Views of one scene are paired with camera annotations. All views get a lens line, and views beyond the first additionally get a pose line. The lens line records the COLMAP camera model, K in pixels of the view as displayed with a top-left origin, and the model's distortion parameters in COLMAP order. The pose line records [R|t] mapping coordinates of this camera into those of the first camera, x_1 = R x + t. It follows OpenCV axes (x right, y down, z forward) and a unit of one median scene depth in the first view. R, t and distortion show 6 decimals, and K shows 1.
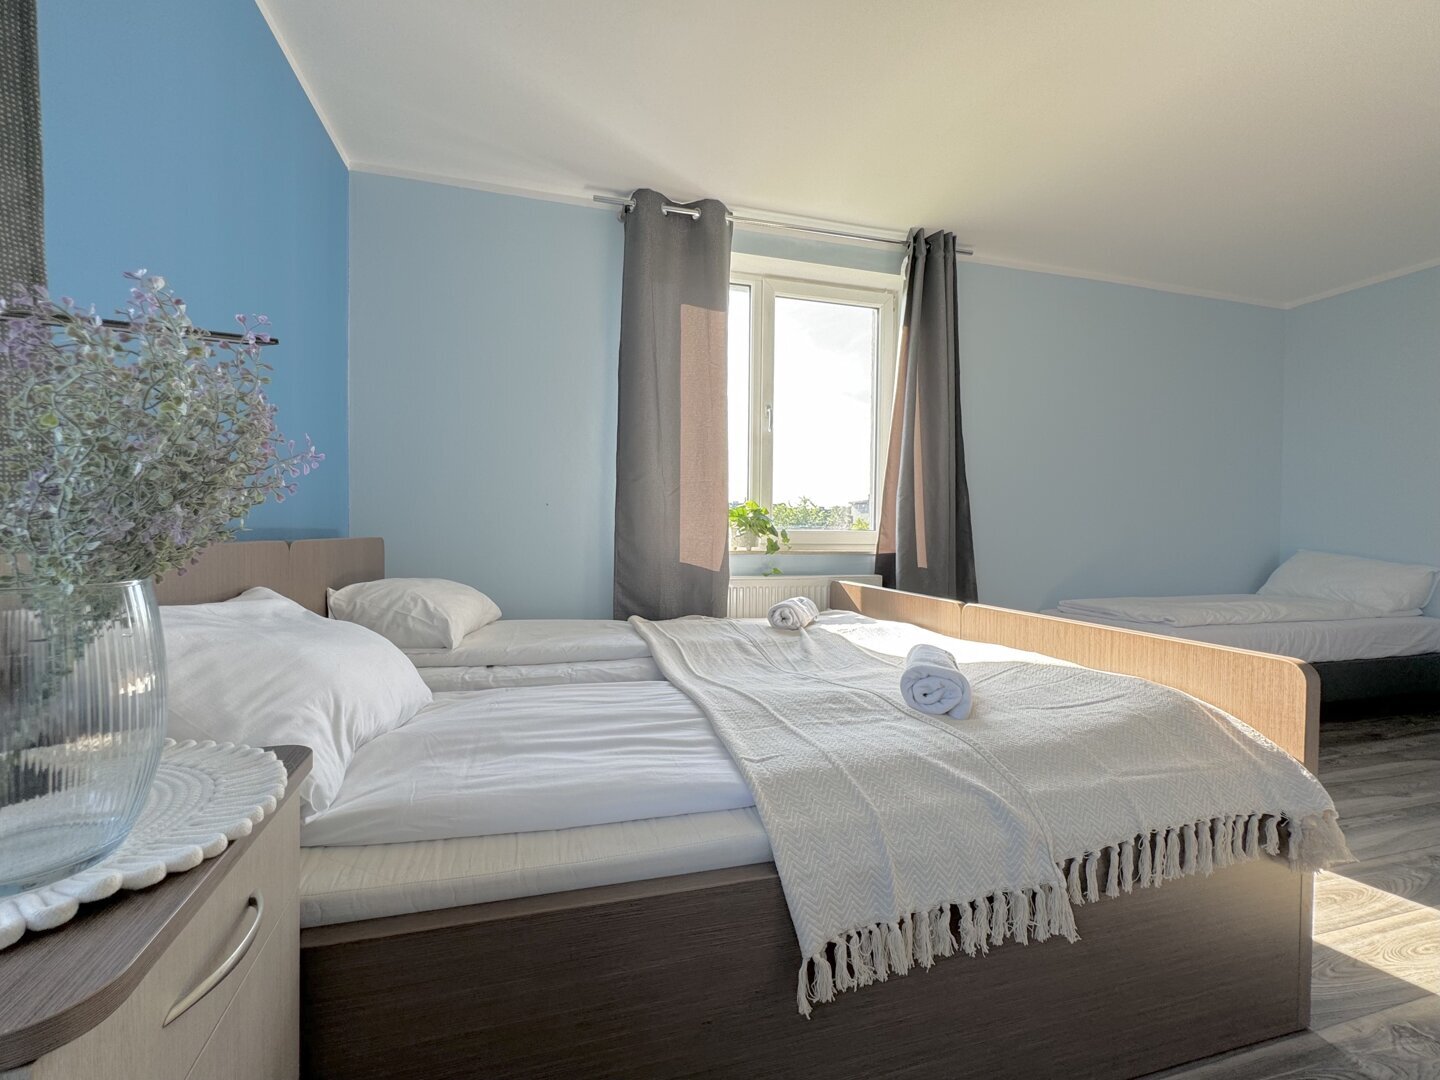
lens RADIAL K [[608.1, 0, 718.8], [0, 608.1, 541.2], [0, 0, 1]] dist [0.000588, -0.000278]
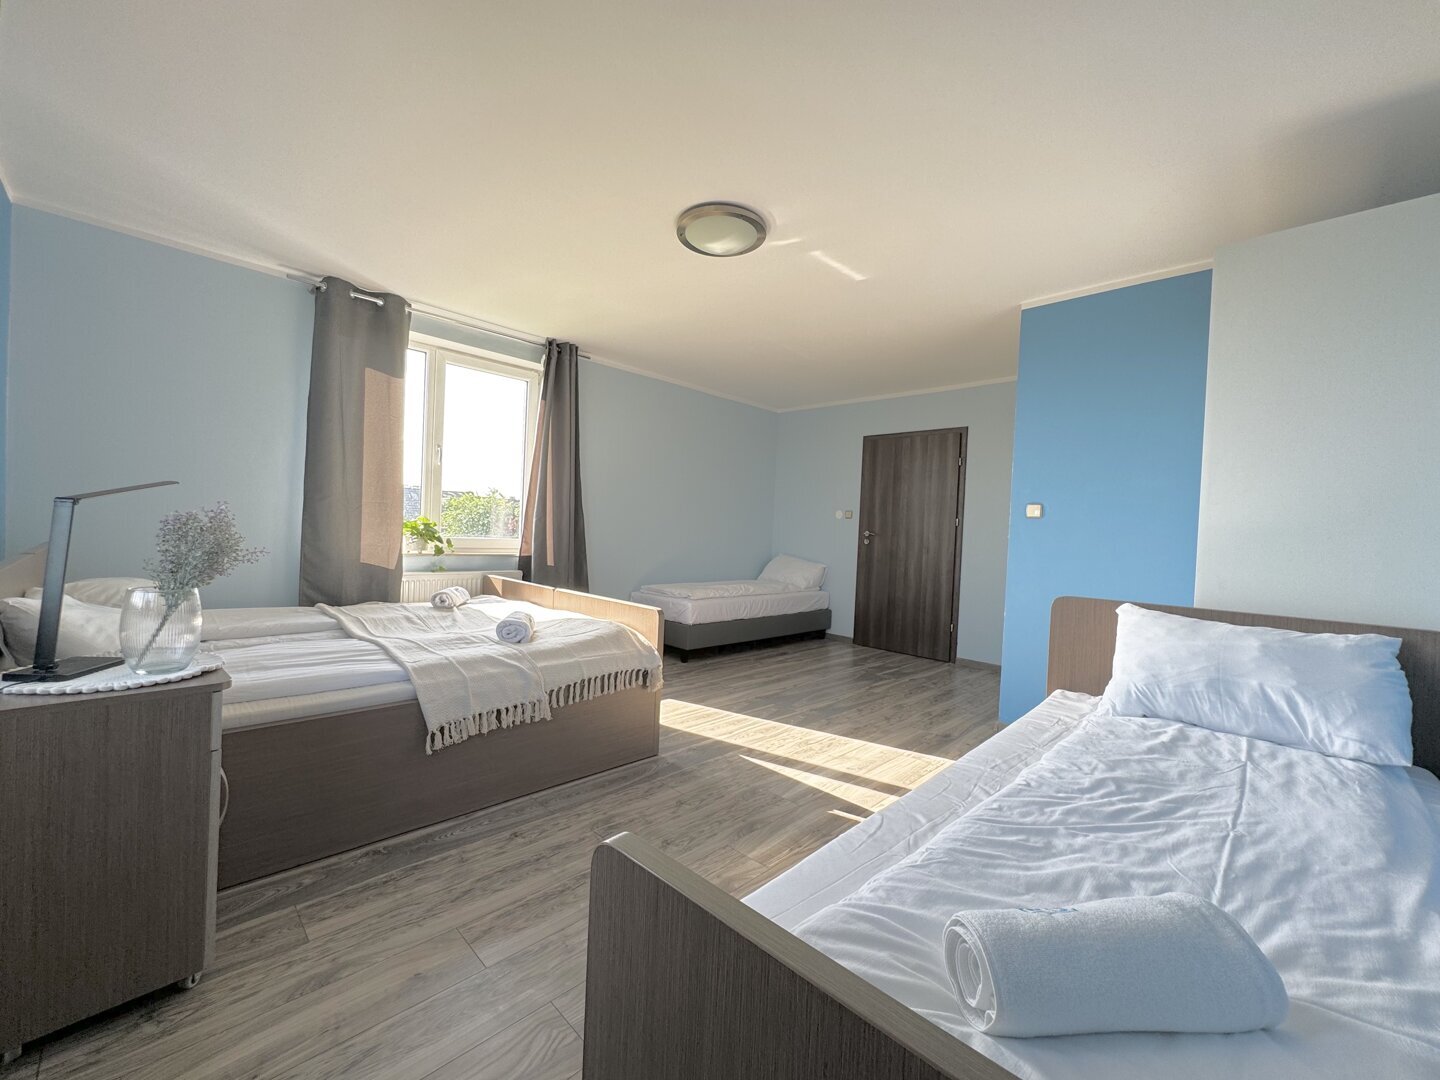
lens RADIAL K [[578.7, 0, 717.5], [0, 578.7, 543.8], [0, 0, 1]] dist [-0.006142, 0.002725]
pose [[0.873360, 0.016857, 0.486783, 0.002697], [-0.027047, 0.999537, 0.013913, -0.062721], [-0.486324, -0.025317, 0.873412, -0.675520]]
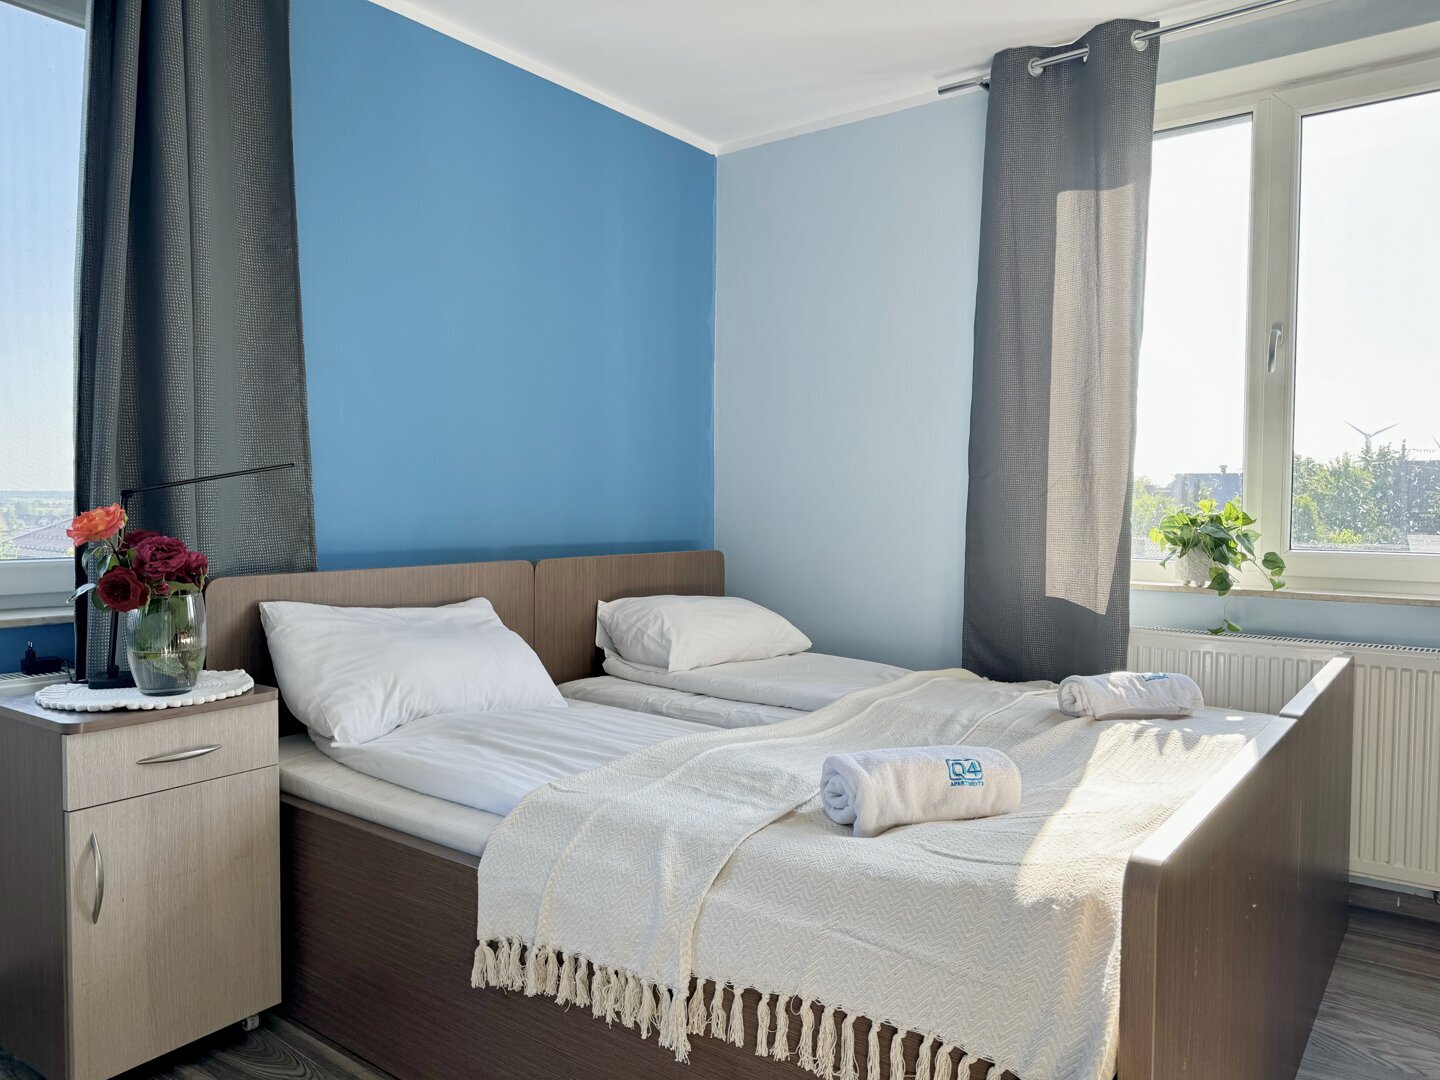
lens RADIAL K [[1012.4, 0, 718.2], [0, 1012.4, 542.6], [0, 0, 1]] dist [0.050011, -0.063711]
pose [[0.606237, 0.027607, -0.794804, 0.834400], [-0.016465, 0.999619, 0.022163, -0.062484], [0.795113, -0.000349, 0.606461, 0.064181]]
